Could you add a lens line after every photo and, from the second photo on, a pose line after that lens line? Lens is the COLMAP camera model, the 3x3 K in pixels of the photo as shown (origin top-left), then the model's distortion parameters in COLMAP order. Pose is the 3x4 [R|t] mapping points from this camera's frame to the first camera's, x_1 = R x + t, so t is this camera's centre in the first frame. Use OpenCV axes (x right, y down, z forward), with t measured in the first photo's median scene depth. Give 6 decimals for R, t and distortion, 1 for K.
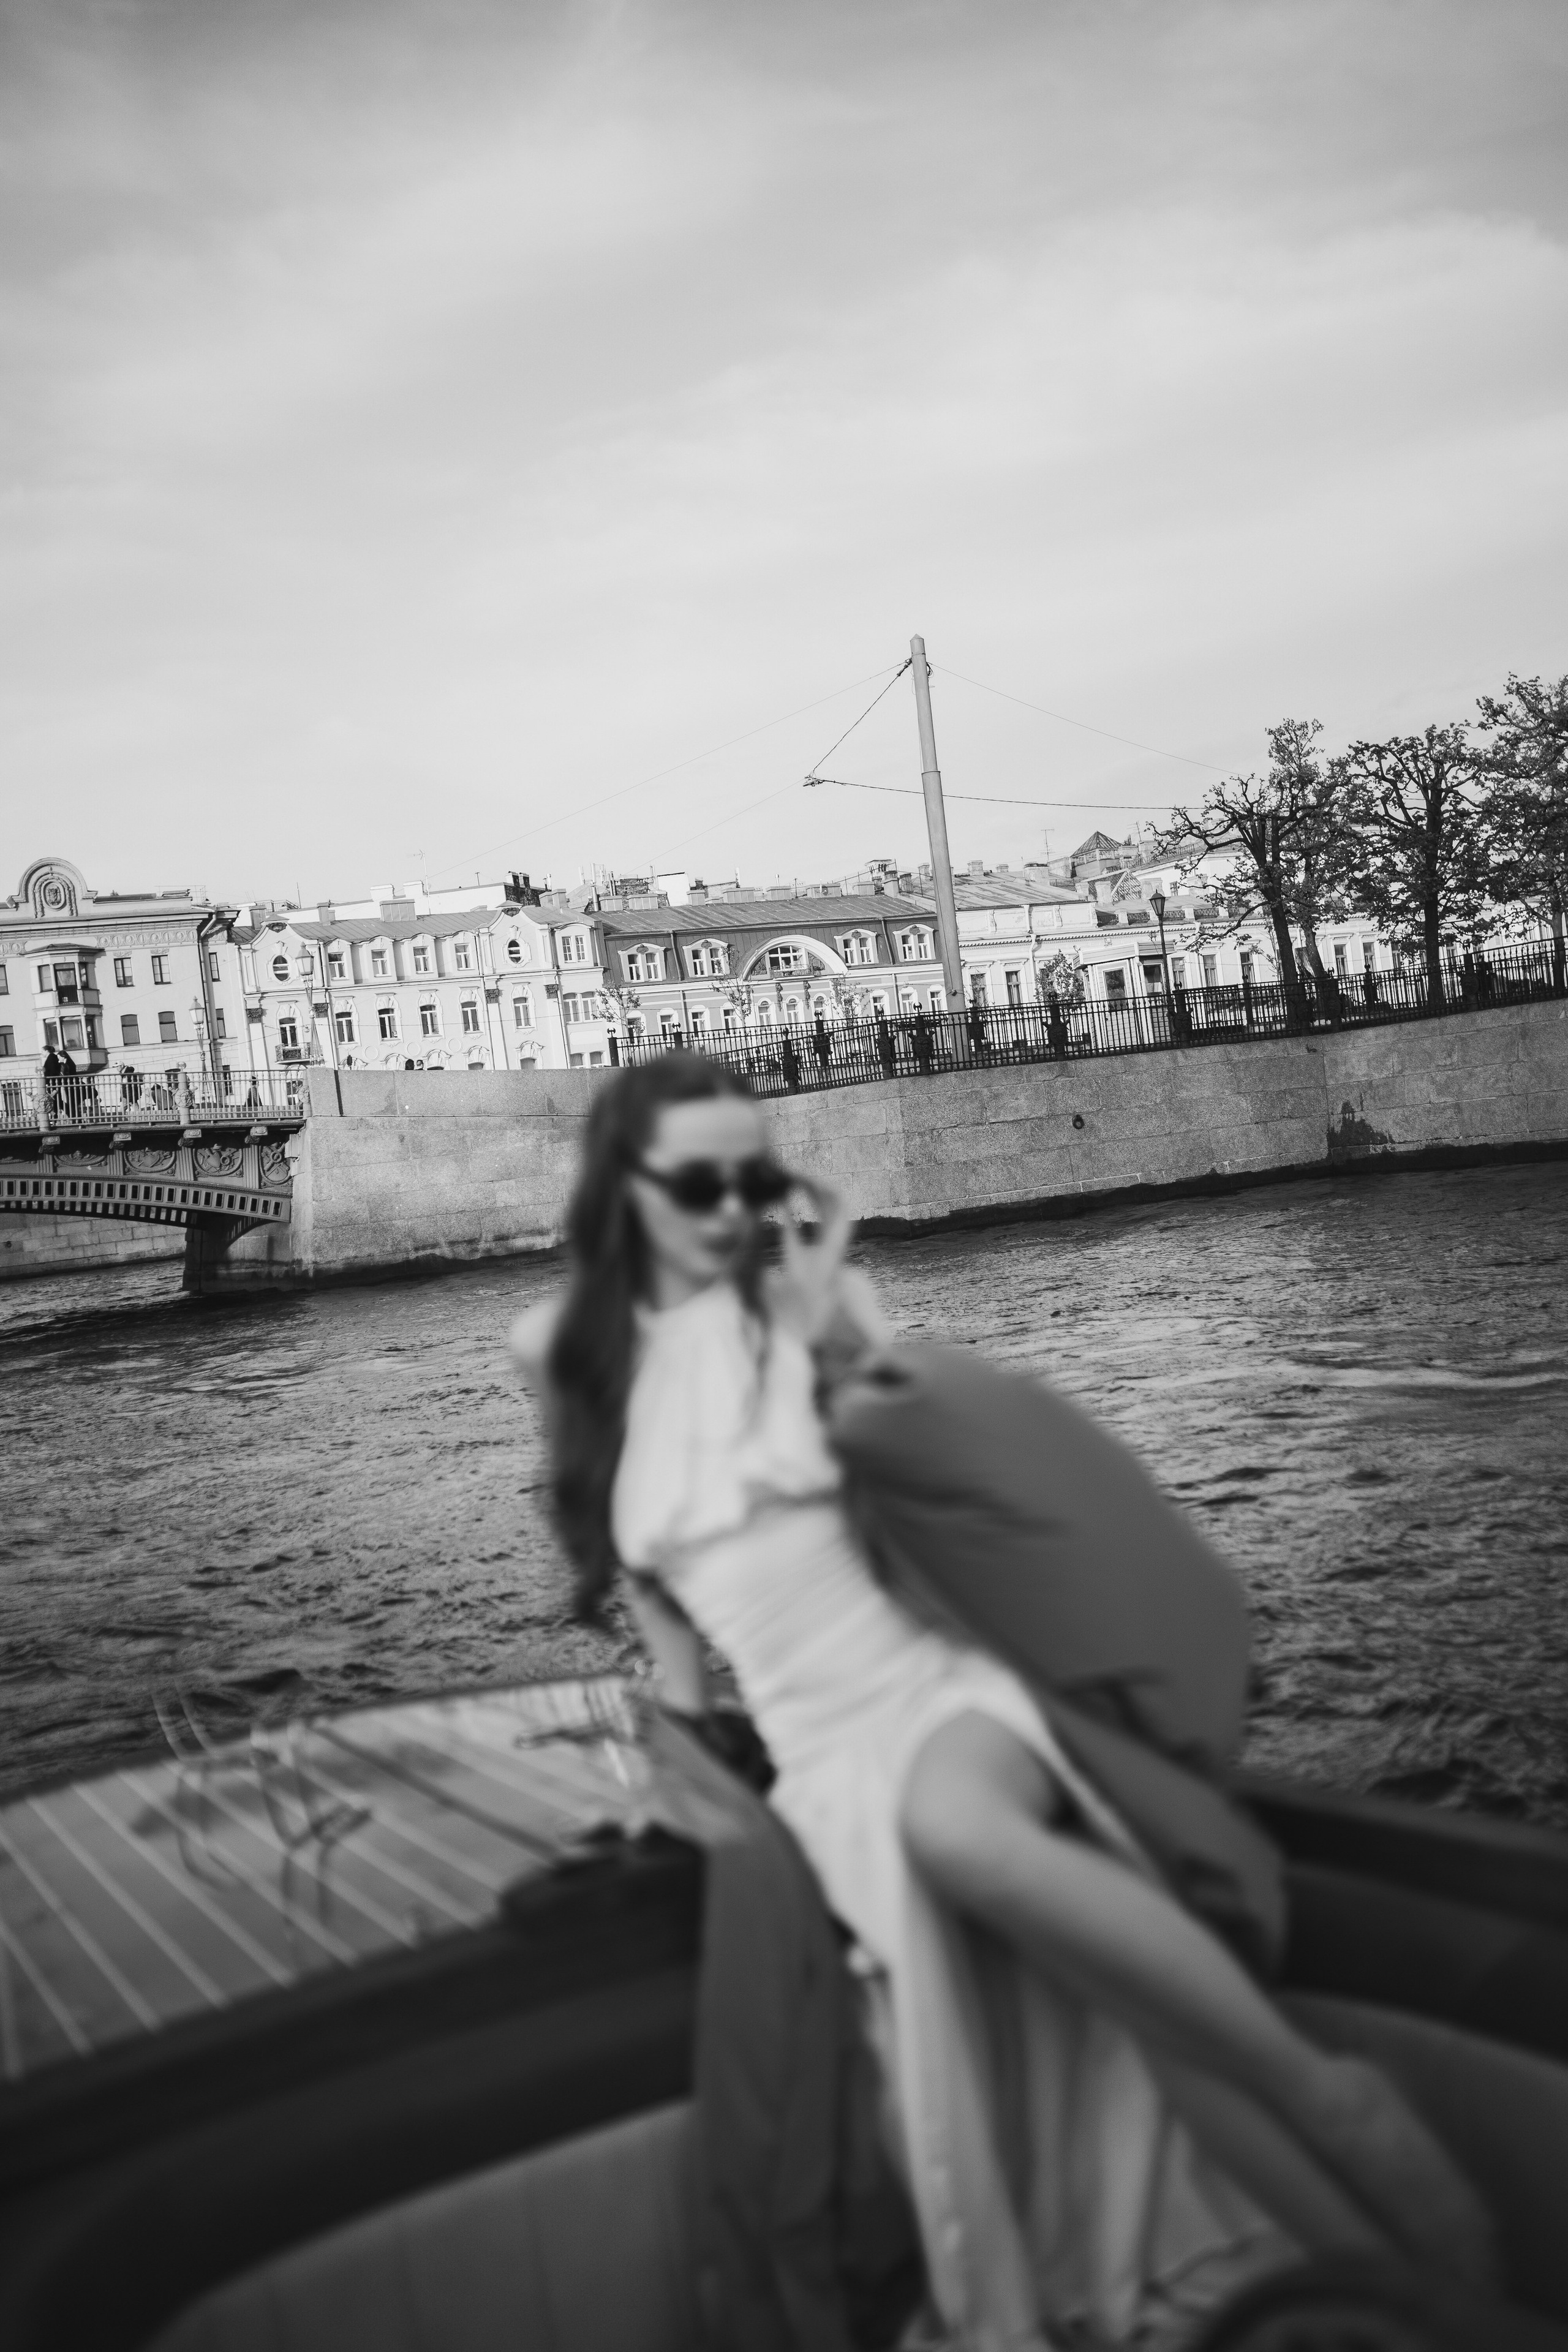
lens RADIAL K [[2269.2, 0, 777.3], [0, 2269.2, 1173.4], [0, 0, 1]] dist [-0.003457, 0.000000]
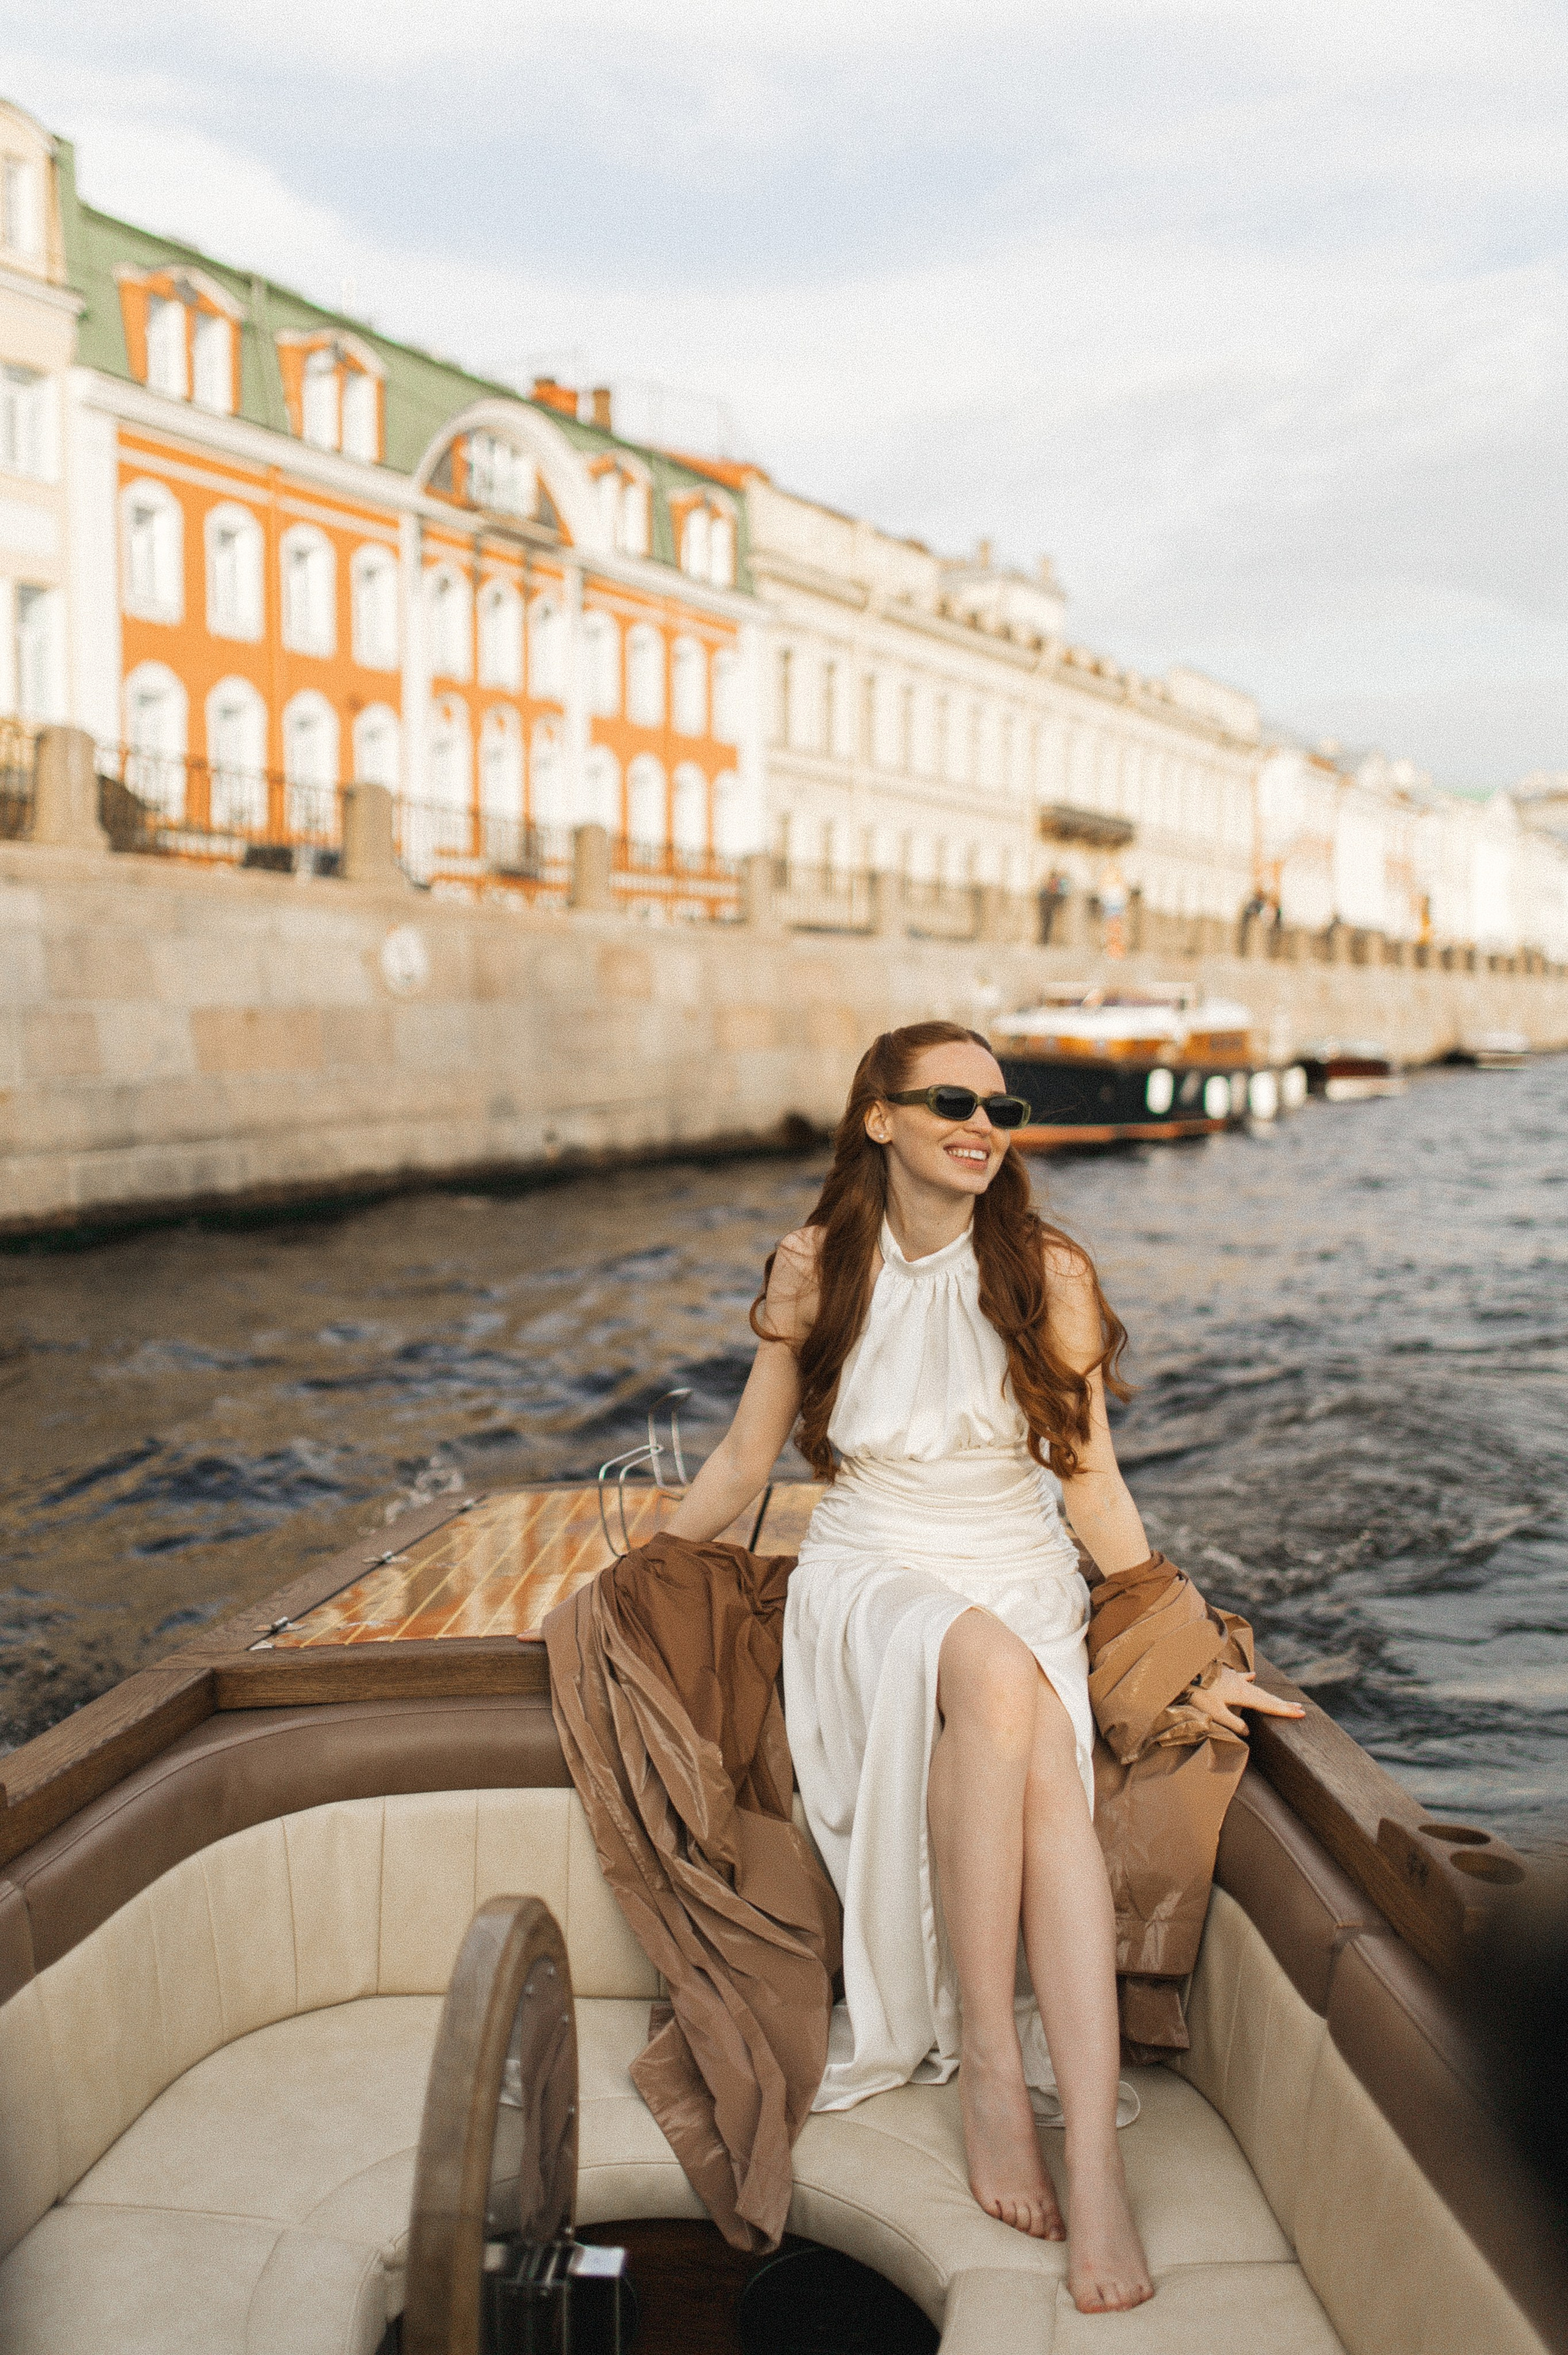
lens RADIAL K [[2272.1, 0, 783.3], [0, 2272.1, 1174.2], [0, 0, 1]] dist [-0.003457, 0.000000]
pose [[0.817078, 0.081795, 0.570695, -0.174502], [-0.096746, 0.995300, -0.004138, 0.012416], [-0.568351, -0.051832, 0.821152, 0.782539]]
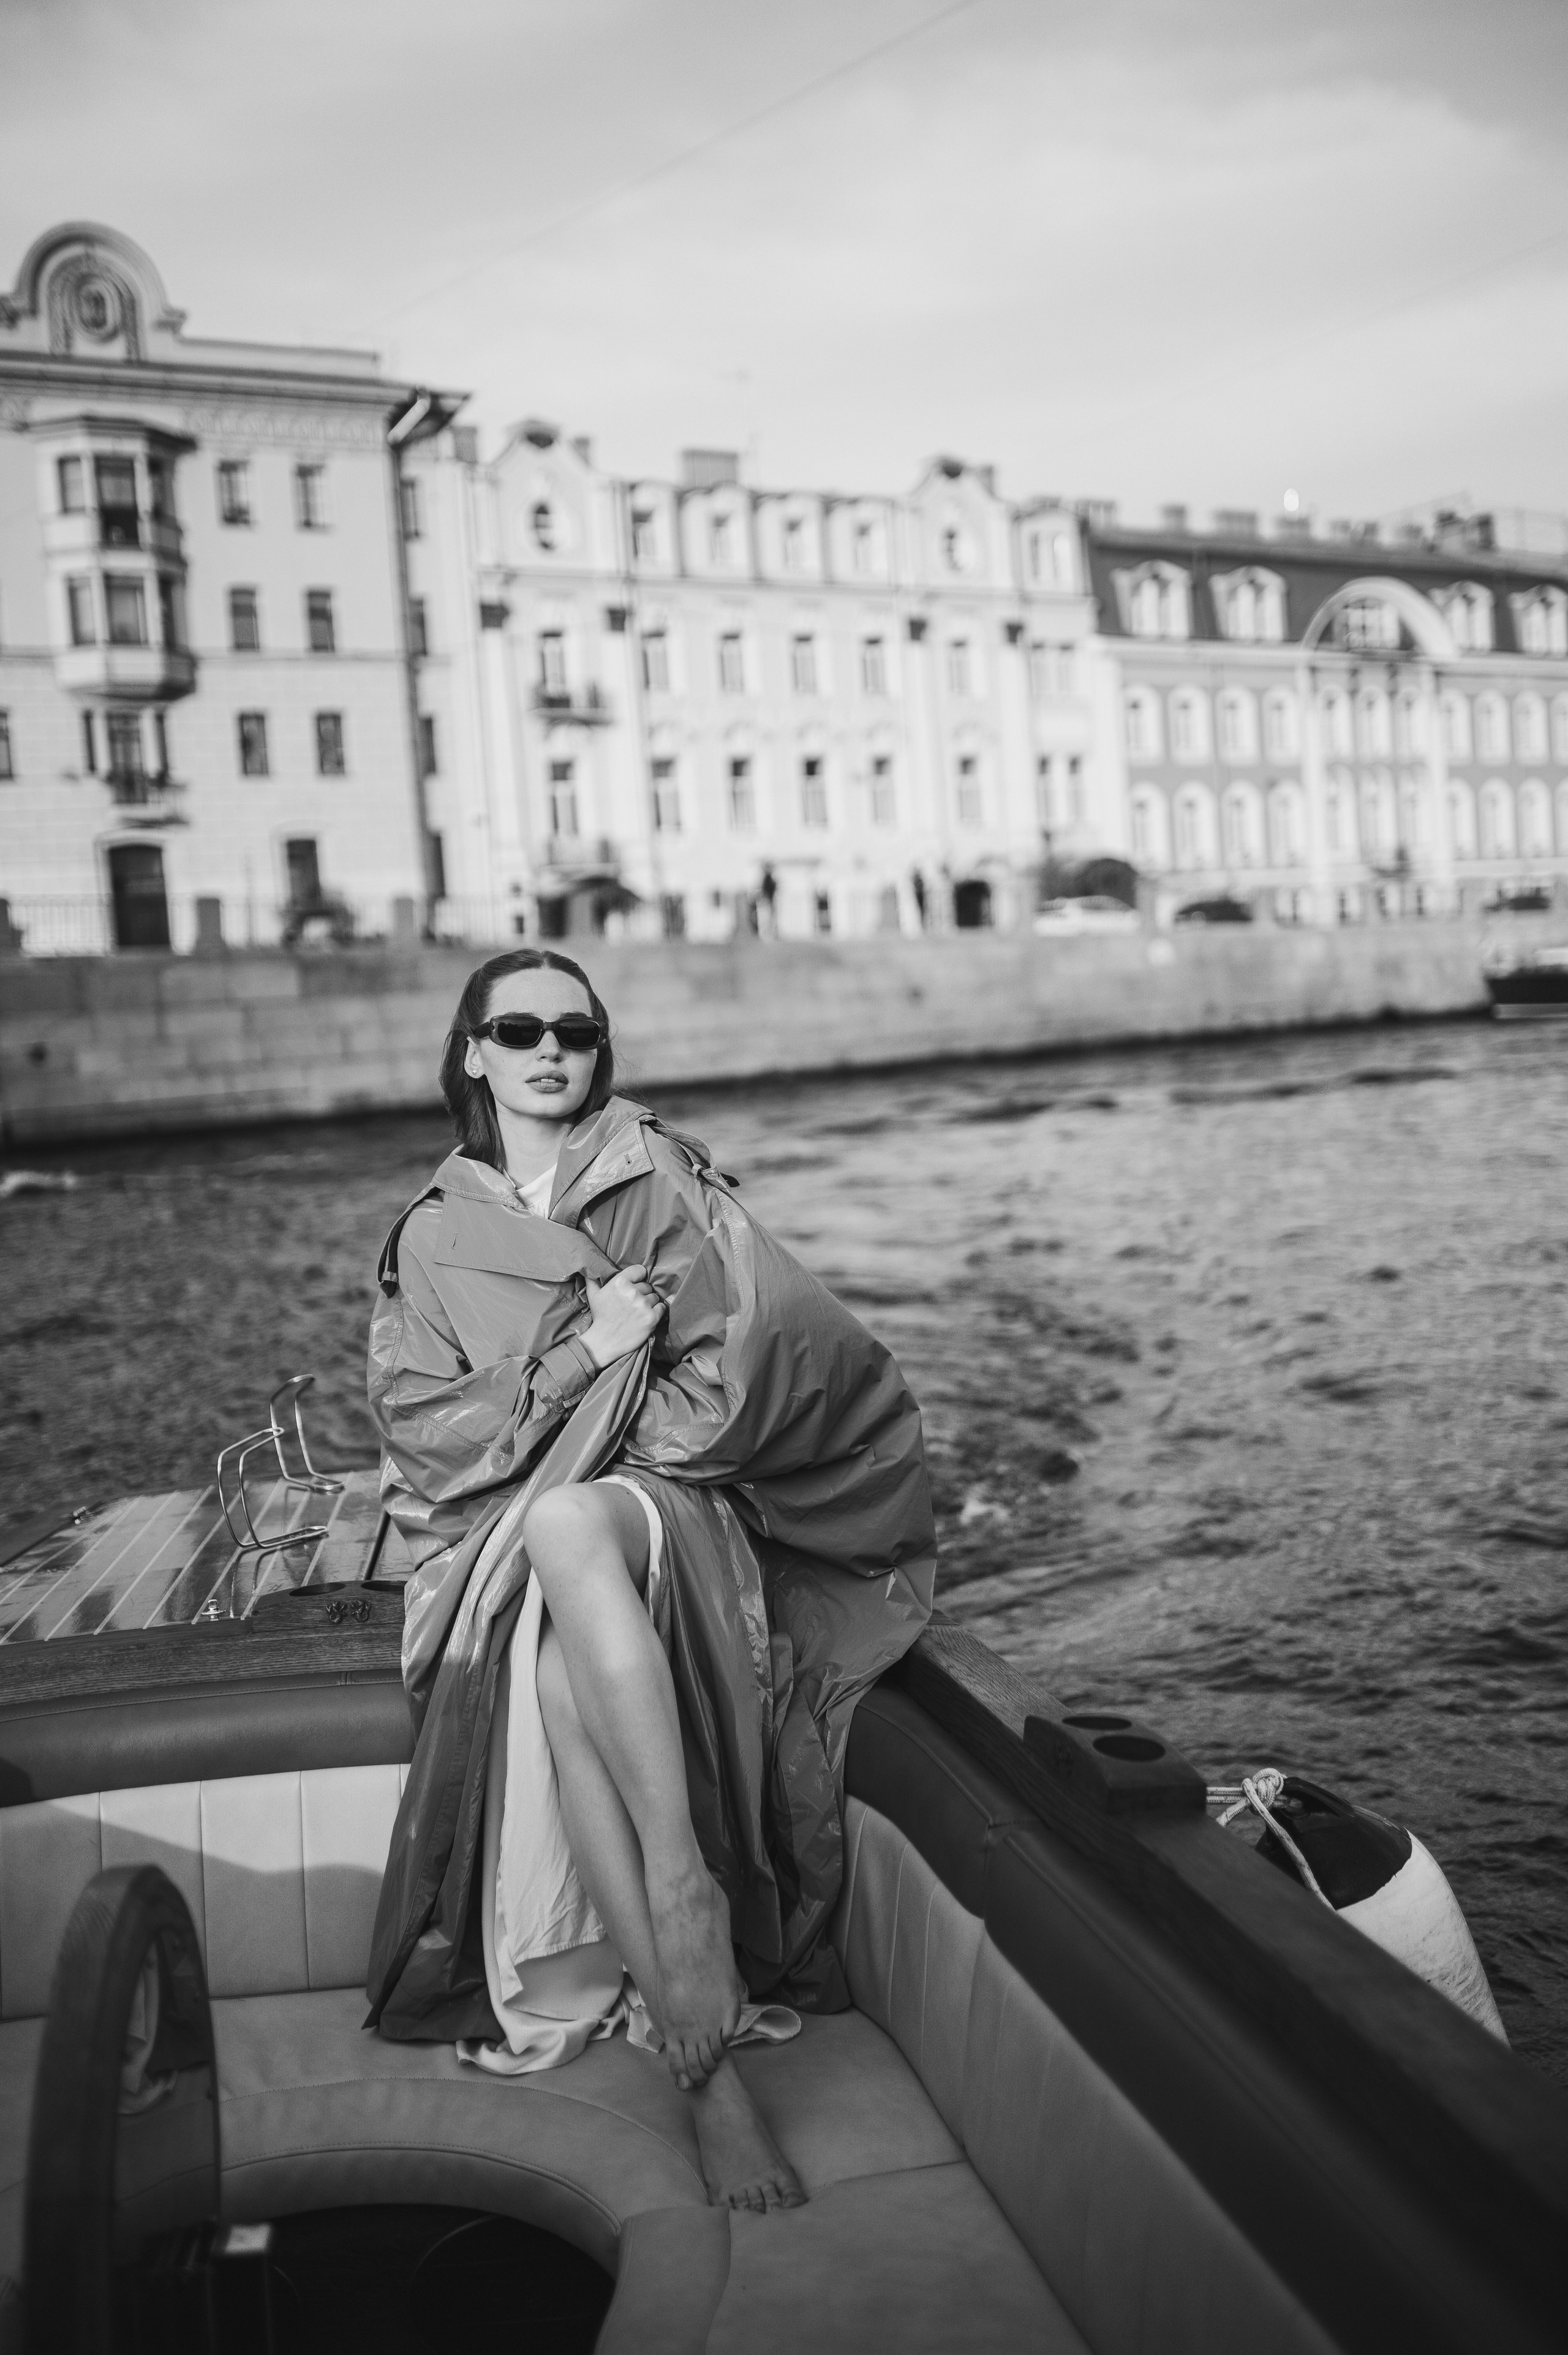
lens RADIAL K [[2272.1, 0, 791.4], [0, 2272.1, 1179.5], [0, 0, 1]] dist [-0.003457, 0.000000]
pose [[0.995095, 0.044769, 0.088209, -0.208395], [-0.049926, 0.997116, 0.057150, 0.020305], [-0.085396, -0.061274, 0.994461, 0.512348]]
